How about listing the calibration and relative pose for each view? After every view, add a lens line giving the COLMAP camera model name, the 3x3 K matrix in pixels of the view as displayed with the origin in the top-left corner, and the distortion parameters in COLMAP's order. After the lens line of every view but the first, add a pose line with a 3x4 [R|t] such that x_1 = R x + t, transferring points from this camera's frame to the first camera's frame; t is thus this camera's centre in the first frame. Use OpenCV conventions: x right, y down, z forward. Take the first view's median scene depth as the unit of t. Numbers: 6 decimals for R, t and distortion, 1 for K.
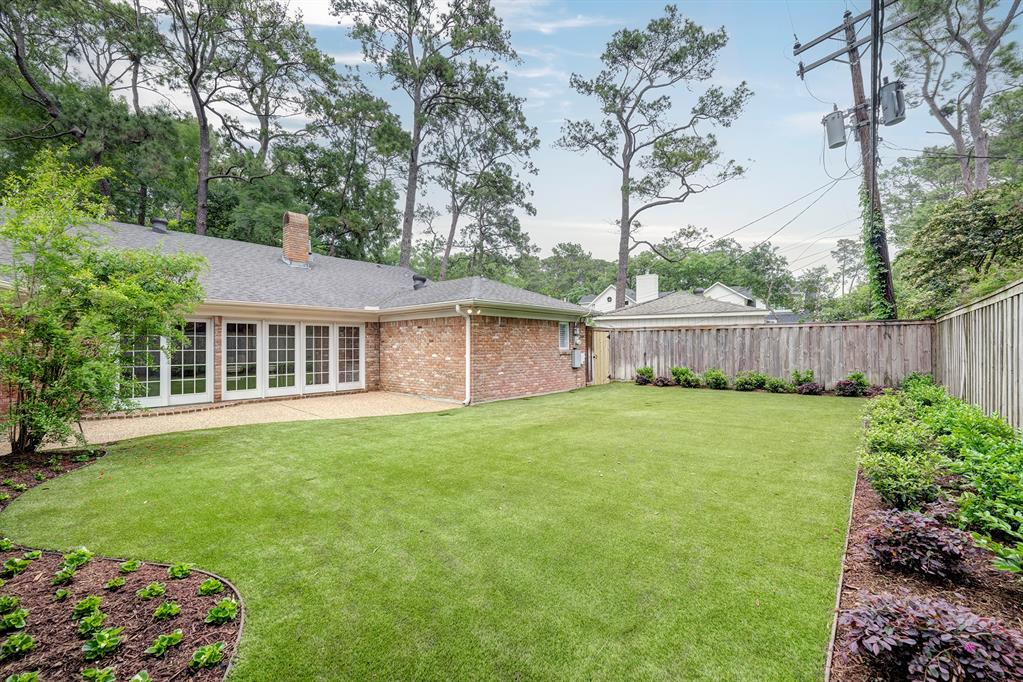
lens RADIAL K [[428.1, 0, 508.5], [0, 428.1, 343.6], [0, 0, 1]] dist [-0.000994, -0.000146]
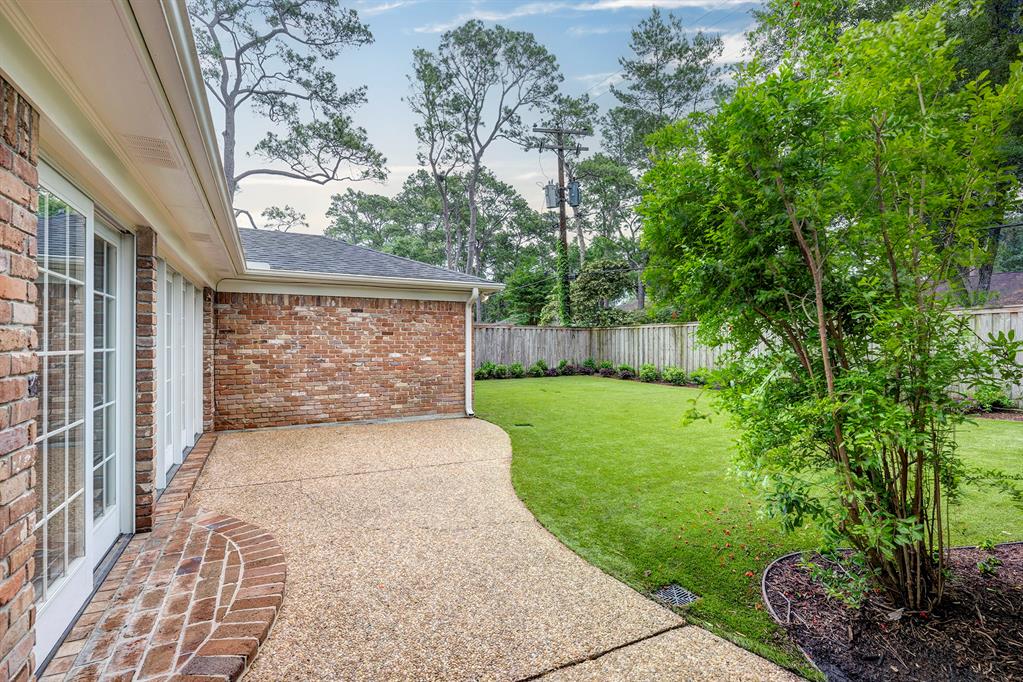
lens RADIAL K [[469.2, 0, 511.7], [0, 469.2, 340.6], [0, 0, 1]] dist [0.002318, 0.000769]
pose [[0.346378, 0.007832, 0.938062, -0.629229], [-0.003601, 0.999969, -0.007019, 0.007649], [-0.938088, -0.000946, 0.346395, 0.454360]]
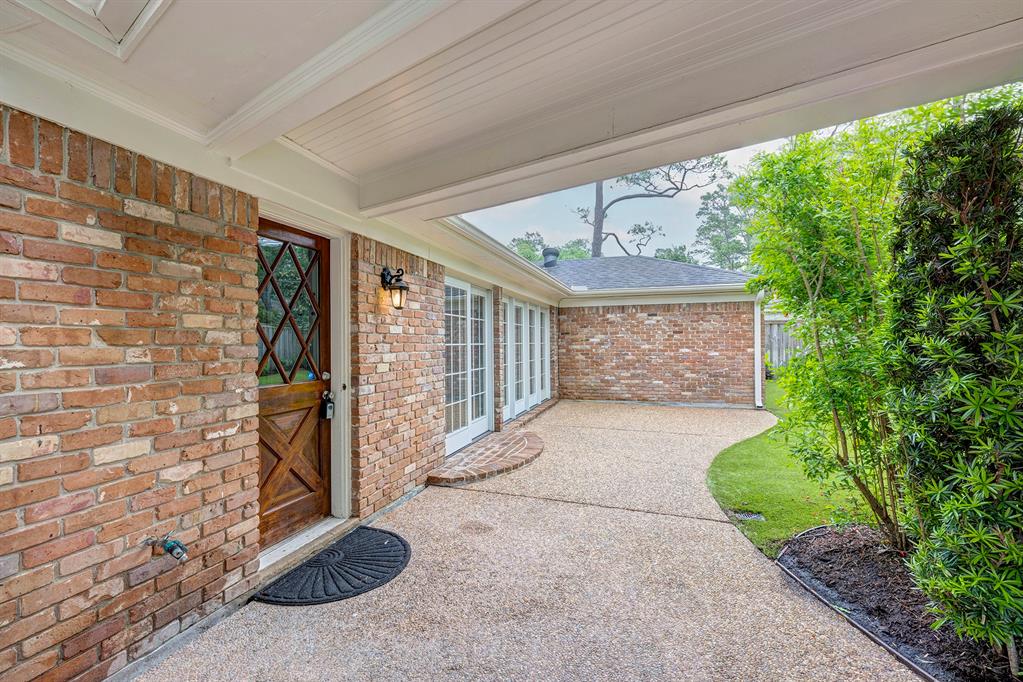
lens RADIAL K [[469.2, 0, 503.9], [0, 469.2, 339.7], [0, 0, 1]] dist [0.002318, 0.000769]
pose [[0.909628, -0.001027, 0.415421, -0.666395], [0.003667, 0.999978, -0.005560, 0.009265], [-0.415406, 0.006581, 0.909612, 0.270763]]
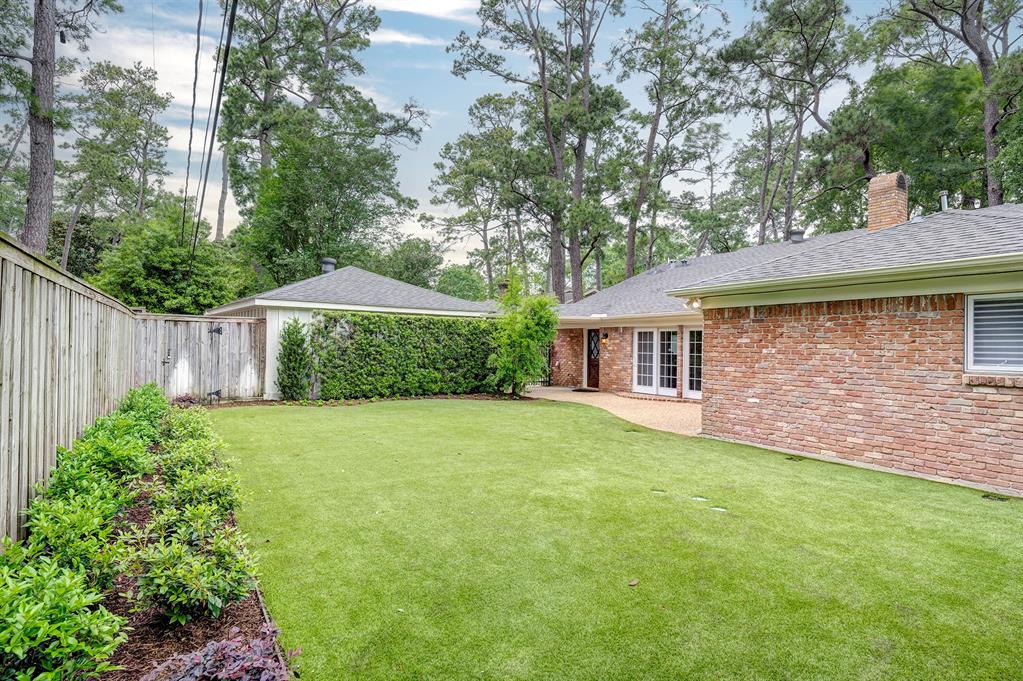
lens RADIAL K [[543.8, 0, 509.8], [0, 543.8, 341.9], [0, 0, 1]] dist [0.002580, 0.000192]
pose [[-0.297129, -0.007028, -0.954812, 0.913003], [-0.009028, 0.999949, -0.004551, -0.006681], [0.954795, 0.007268, -0.297177, 1.014626]]
